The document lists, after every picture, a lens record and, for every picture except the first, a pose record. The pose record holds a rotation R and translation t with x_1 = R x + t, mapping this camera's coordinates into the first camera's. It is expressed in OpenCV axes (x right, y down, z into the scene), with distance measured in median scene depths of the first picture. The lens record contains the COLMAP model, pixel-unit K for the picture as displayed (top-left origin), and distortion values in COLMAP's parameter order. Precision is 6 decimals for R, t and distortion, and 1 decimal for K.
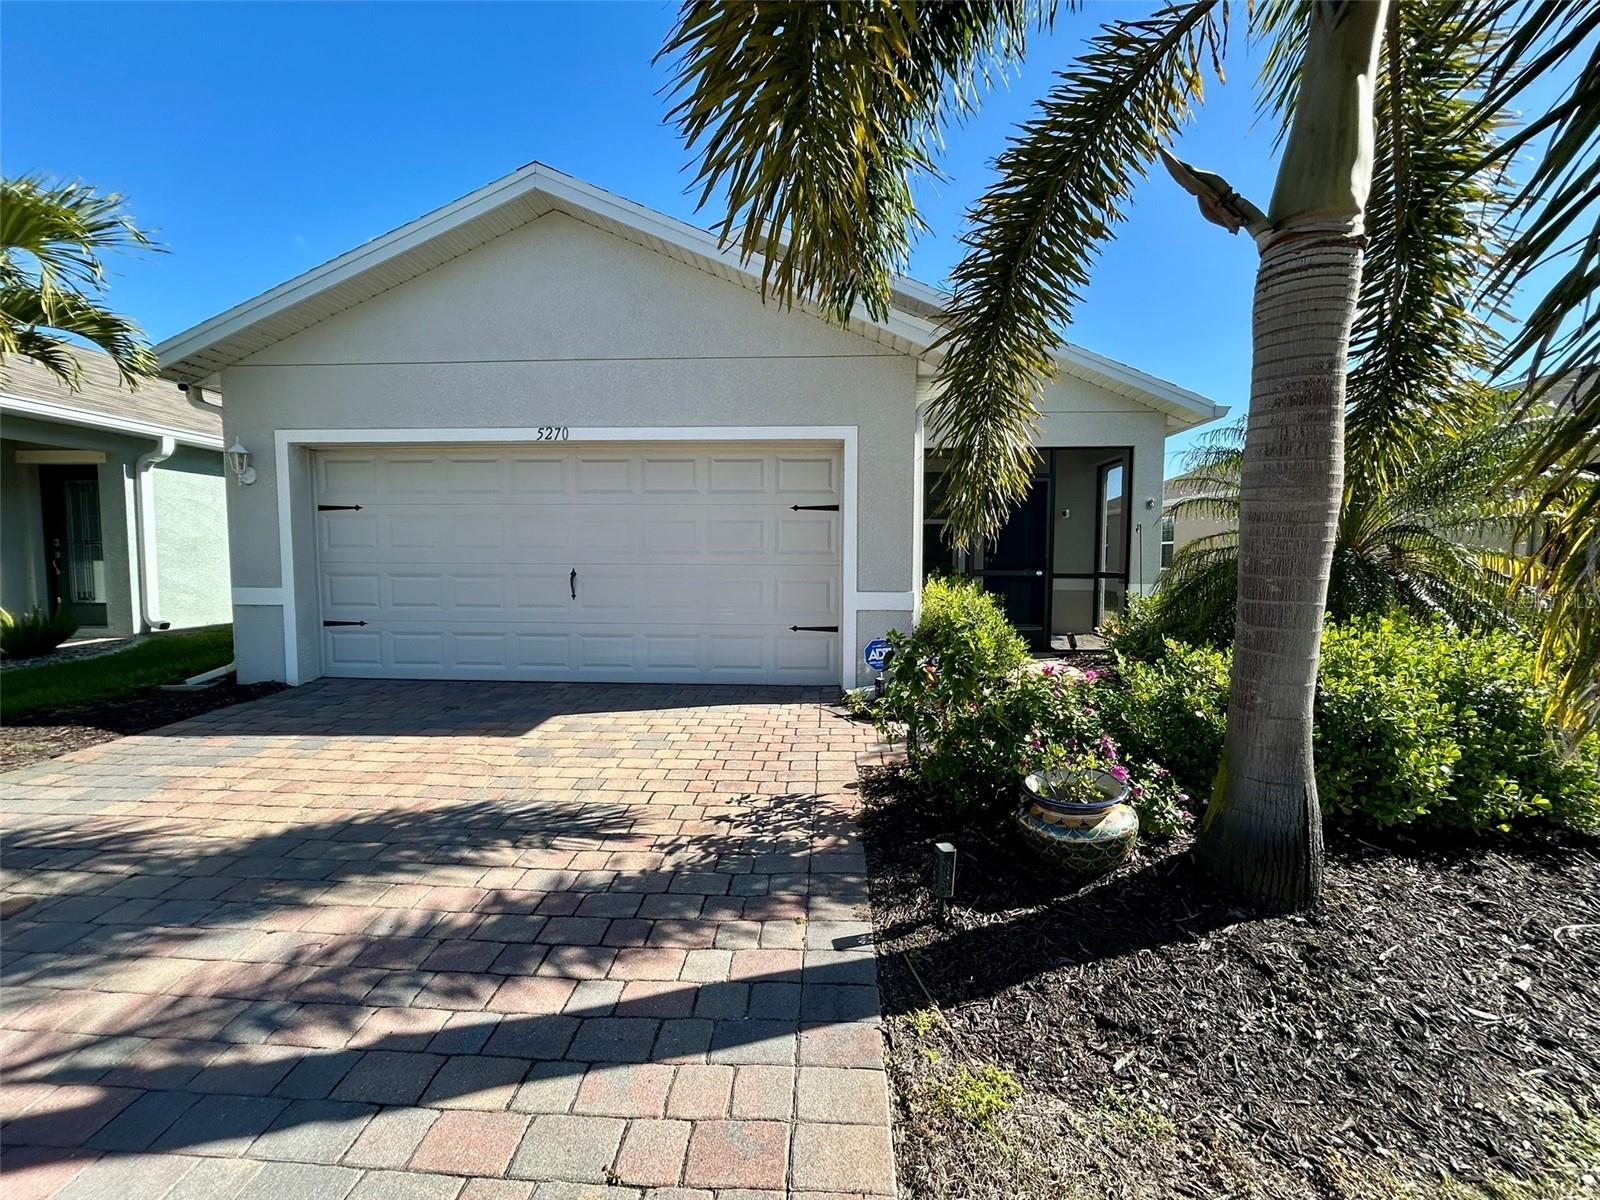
lens RADIAL K [[638.7, 0, 800.0], [0, 638.7, 600.0], [0, 0, 1]] dist [0.001471, 0.000279]
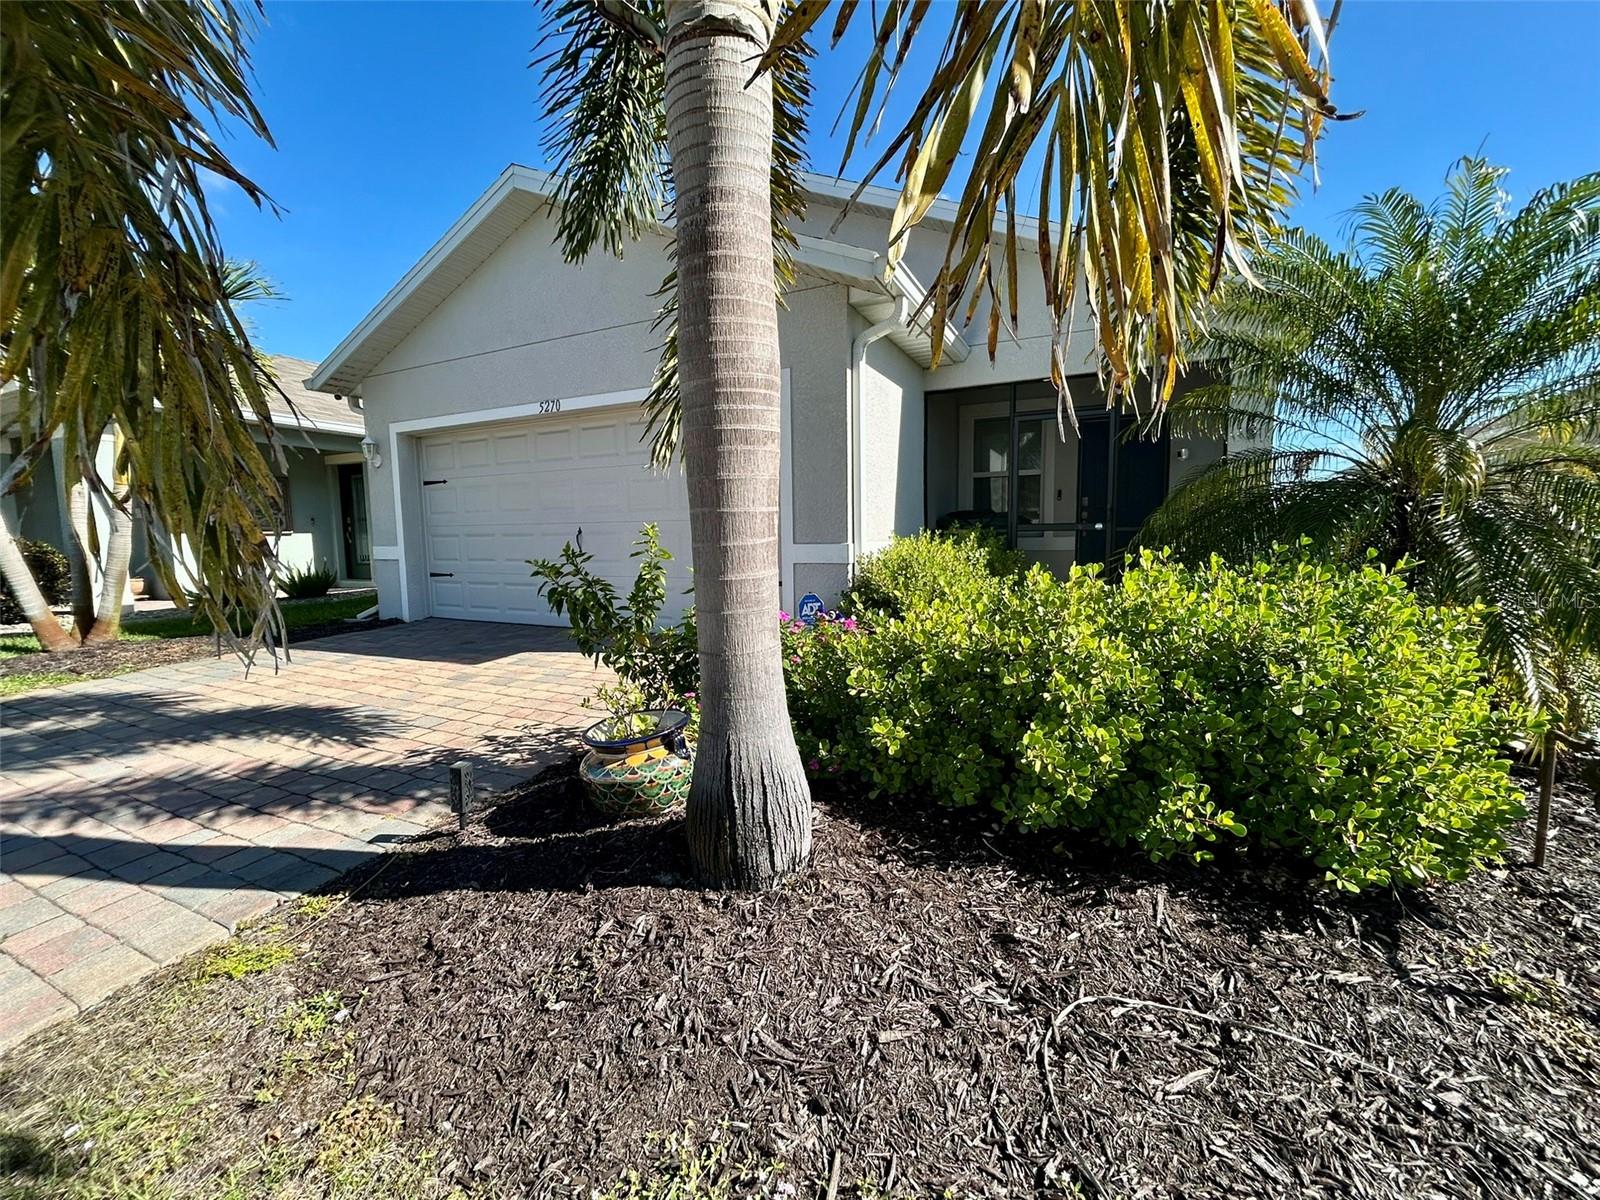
lens RADIAL K [[643.6, 0, 803.8], [0, 643.6, 598.0], [0, 0, 1]] dist [-0.002437, 0.000266]
pose [[0.921884, 0.022873, -0.386791, 0.798520], [-0.010017, 0.999329, 0.035223, 0.056833], [0.387337, -0.028597, 0.921494, 0.195343]]
